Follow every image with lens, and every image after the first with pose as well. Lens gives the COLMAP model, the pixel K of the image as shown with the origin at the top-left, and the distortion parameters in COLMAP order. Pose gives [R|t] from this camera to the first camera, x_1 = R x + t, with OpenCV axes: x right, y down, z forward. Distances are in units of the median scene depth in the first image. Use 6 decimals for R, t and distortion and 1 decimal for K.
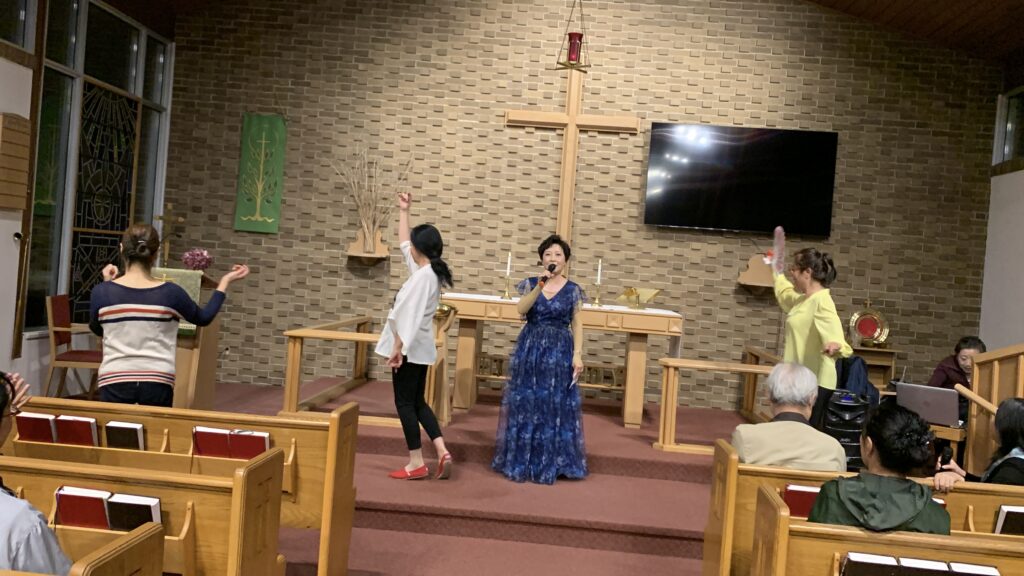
lens RADIAL K [[892.1, 0, 521.2], [0, 892.1, 274.9], [0, 0, 1]] dist [0.177648, -0.497024]
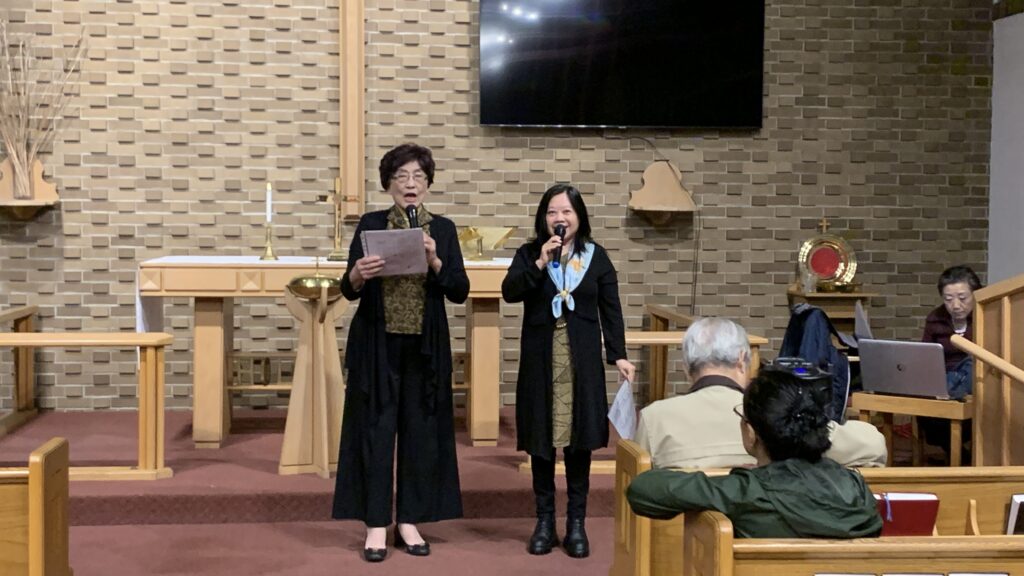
lens RADIAL K [[1509.4, 0, 506.7], [0, 1509.4, 281.1], [0, 0, 1]] dist [0.215243, -0.769594]
pose [[0.985349, -0.074800, 0.153269, -0.014451], [0.067459, 0.996337, 0.052554, -0.001926], [-0.156639, -0.041445, 0.986786, -0.050759]]
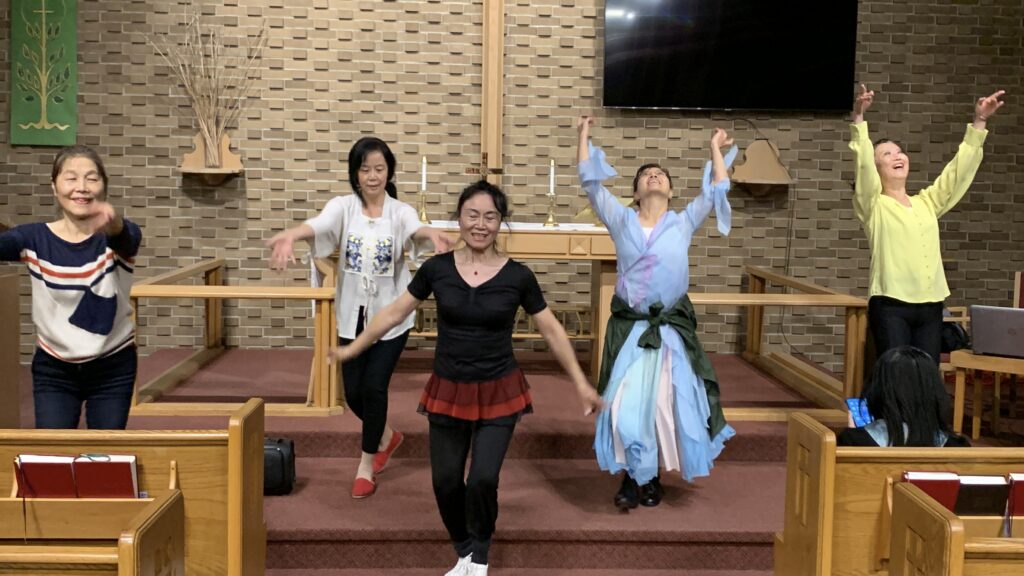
lens RADIAL K [[1189.4, 0, 515.6], [0, 1189.4, 276.3], [0, 0, 1]] dist [0.190031, -0.596680]
pose [[0.993098, -0.064153, 0.098185, -0.034552], [0.055974, 0.994900, 0.083906, -0.005613], [-0.103067, -0.077831, 0.991625, 0.047198]]
